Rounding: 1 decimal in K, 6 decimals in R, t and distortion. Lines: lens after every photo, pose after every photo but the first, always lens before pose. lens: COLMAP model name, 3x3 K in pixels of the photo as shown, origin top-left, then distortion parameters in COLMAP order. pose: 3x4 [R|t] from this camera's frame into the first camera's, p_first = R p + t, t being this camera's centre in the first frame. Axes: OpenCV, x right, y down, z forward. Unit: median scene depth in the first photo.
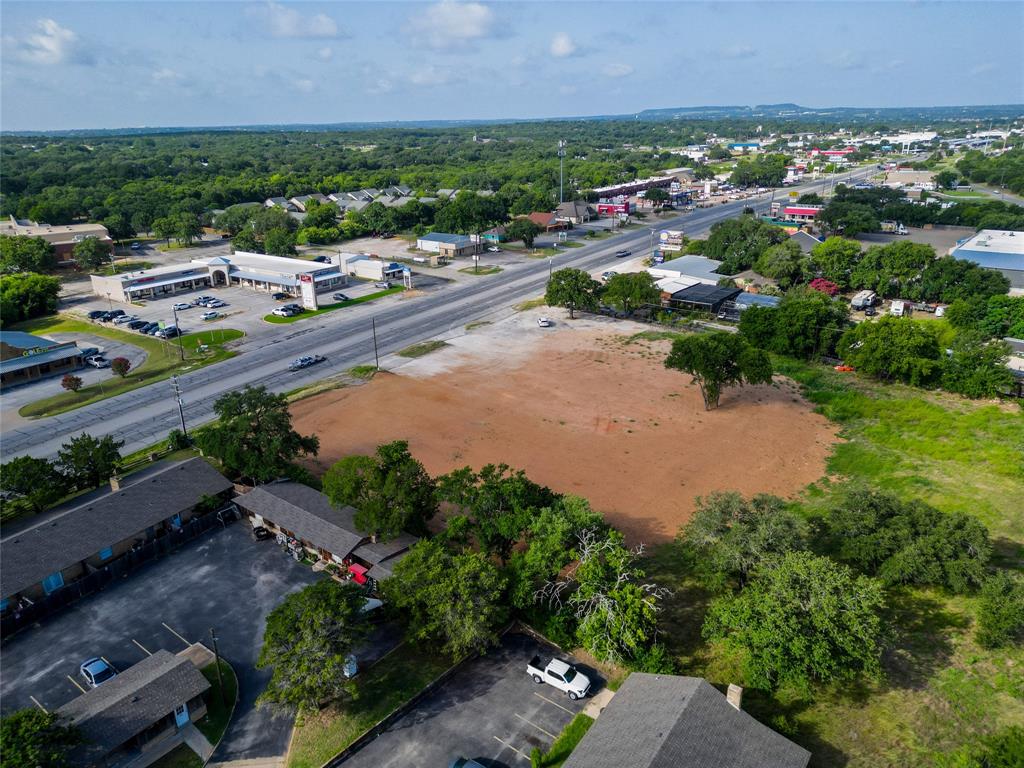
lens RADIAL K [[712.6, 0, 508.6], [0, 712.6, 384.2], [0, 0, 1]] dist [0.067094, -0.061175]
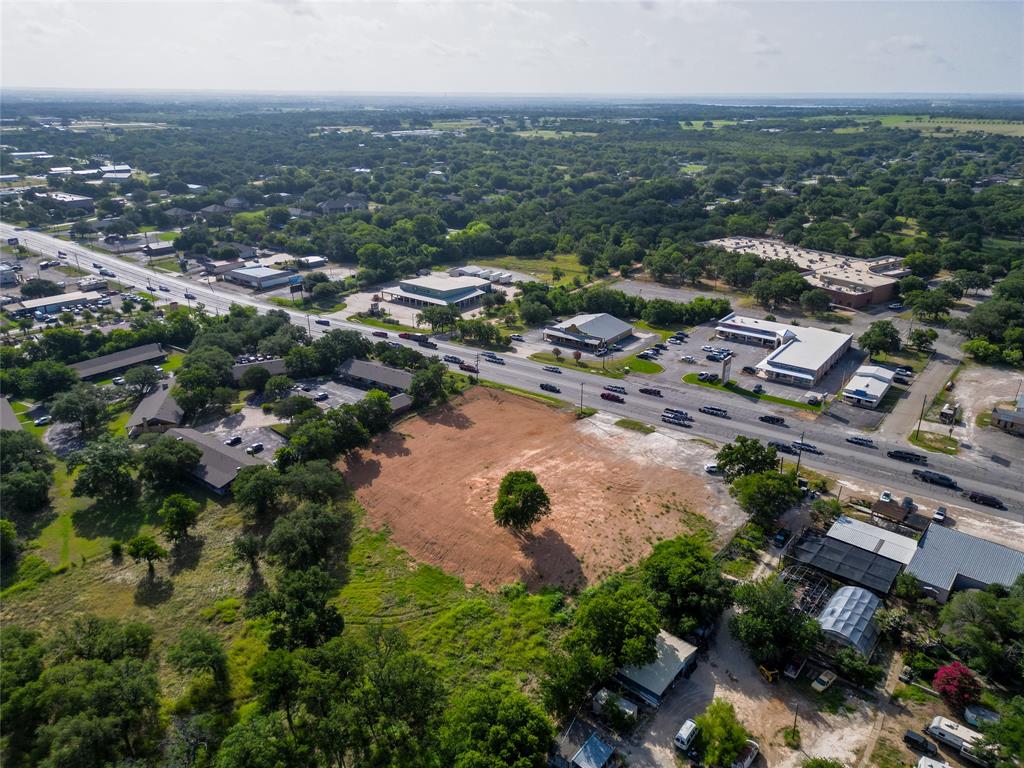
lens RADIAL K [[712.6, 0, 508.6], [0, 712.6, 384.2], [0, 0, 1]] dist [0.067094, -0.061175]
pose [[-0.040320, 0.389046, -0.920336, 1.093890], [-0.339404, 0.860985, 0.378827, -0.542904], [0.939776, 0.327640, 0.097329, 0.597111]]
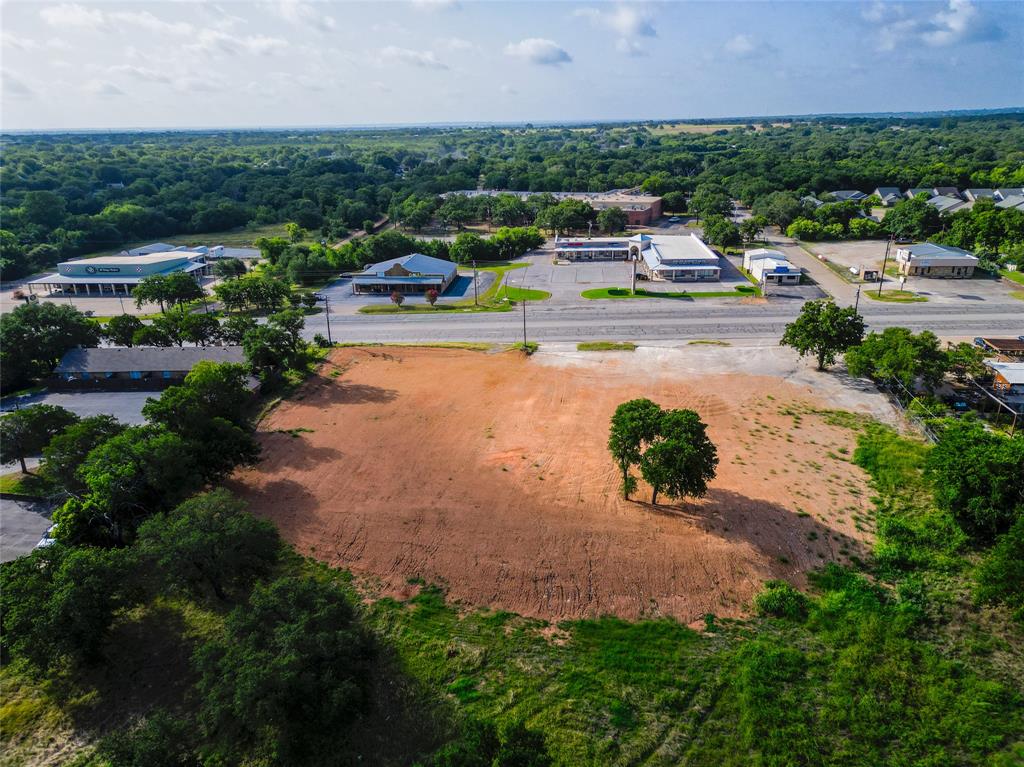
lens RADIAL K [[712.6, 0, 508.6], [0, 712.6, 383.7], [0, 0, 1]] dist [0.067094, -0.061175]
pose [[0.499169, 0.300761, -0.812633, 0.595757], [-0.281010, 0.943331, 0.176520, -0.131528], [0.819673, 0.140244, 0.555399, 0.356361]]
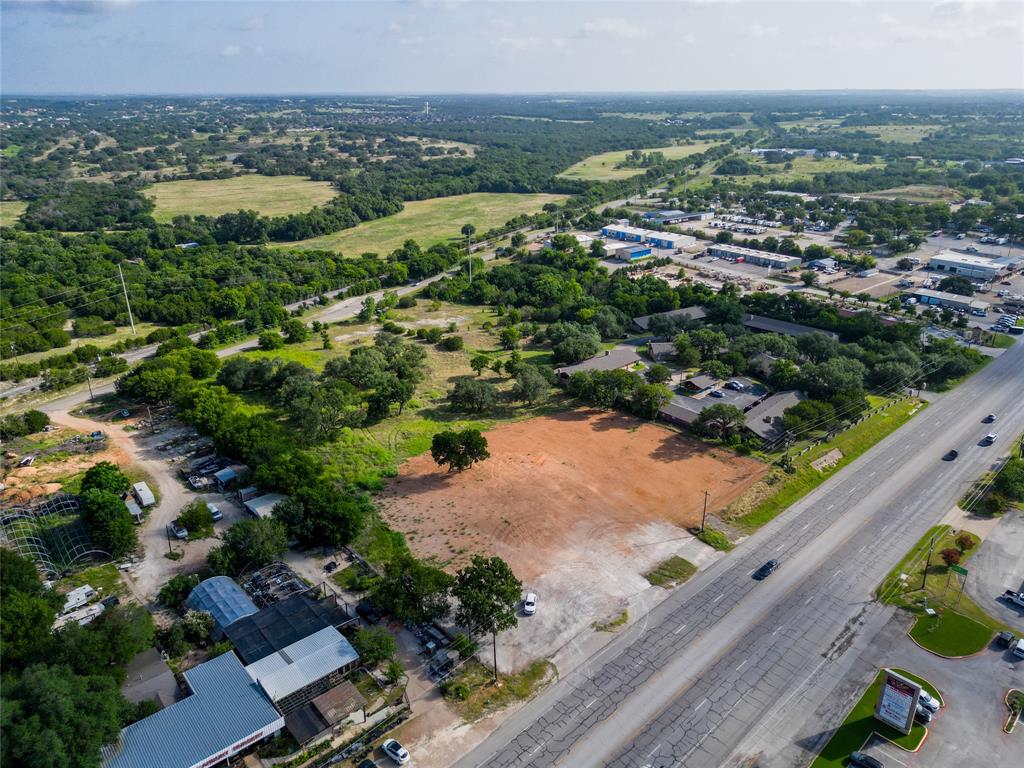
lens RADIAL K [[712.6, 0, 508.6], [0, 712.6, 384.2], [0, 0, 1]] dist [0.067094, -0.061175]
pose [[-0.979551, -0.070005, 0.188625, -0.068801], [0.071739, 0.754368, 0.652520, -0.854174], [-0.187972, 0.652708, -0.733920, 1.539157]]
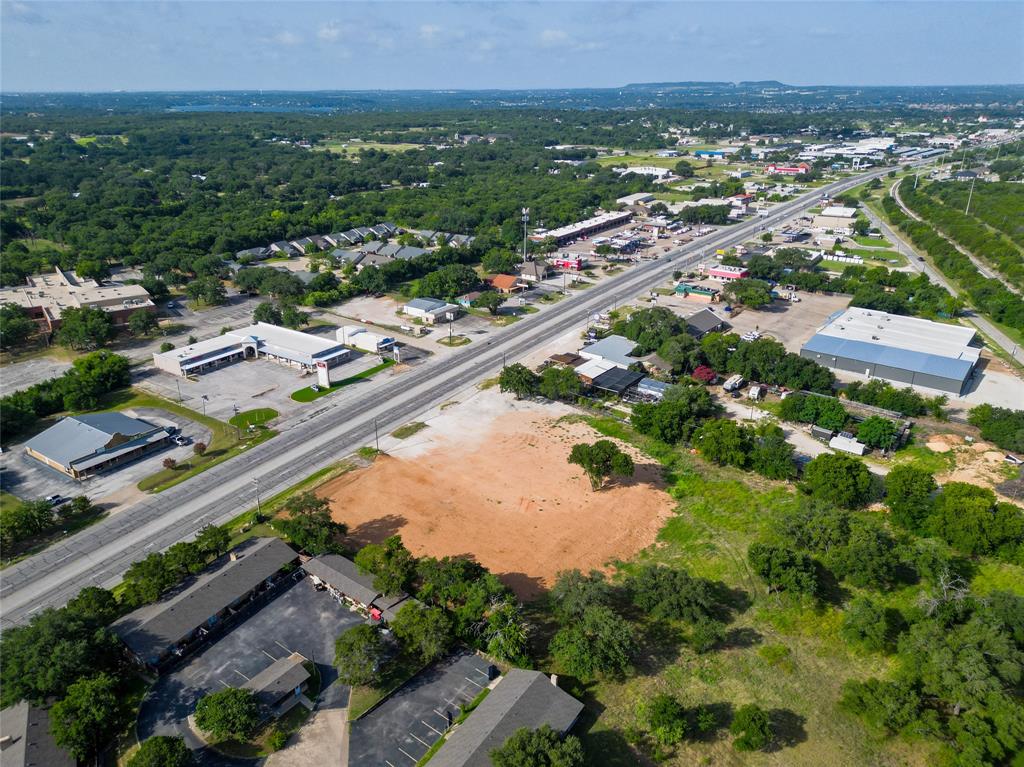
lens RADIAL K [[712.6, 0, 508.6], [0, 712.6, 383.7], [0, 0, 1]] dist [0.067094, -0.061175]
pose [[0.999640, 0.009138, 0.025224, 0.039583], [-0.010105, 0.999208, 0.038482, -0.193274], [-0.024853, -0.038723, 0.998941, -0.402313]]
